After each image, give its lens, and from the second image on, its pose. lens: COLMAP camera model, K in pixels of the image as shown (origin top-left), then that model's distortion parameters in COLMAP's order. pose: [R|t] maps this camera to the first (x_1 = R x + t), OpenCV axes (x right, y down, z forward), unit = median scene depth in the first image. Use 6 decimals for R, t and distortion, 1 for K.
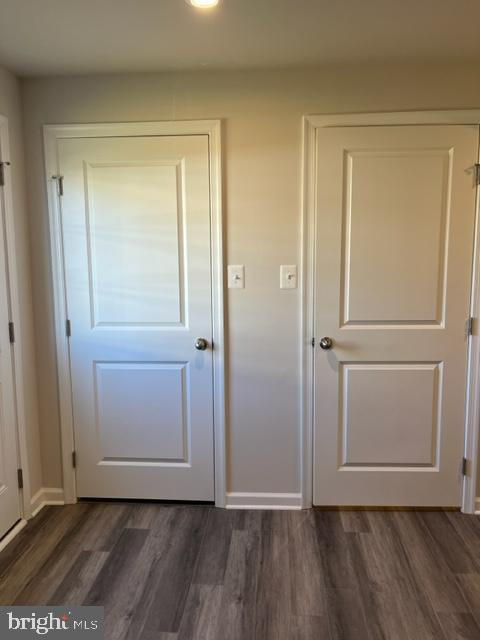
lens RADIAL K [[480.8, 0, 240.8], [0, 480.8, 318.2], [0, 0, 1]] dist [0.035064, -0.039042]
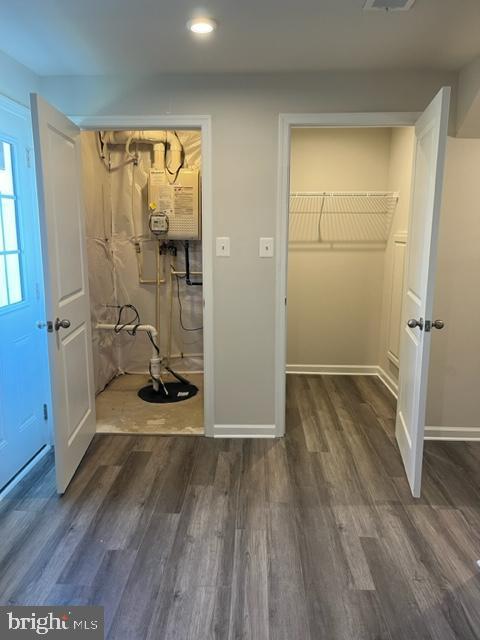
lens RADIAL K [[480.8, 0, 227.4], [0, 480.8, 325.1], [0, 0, 1]] dist [0.035064, -0.039042]
pose [[0.999868, 0.007932, 0.014196, -0.018491], [-0.008851, 0.997786, 0.065908, 0.034321], [-0.013642, -0.066025, 0.997725, -0.242360]]
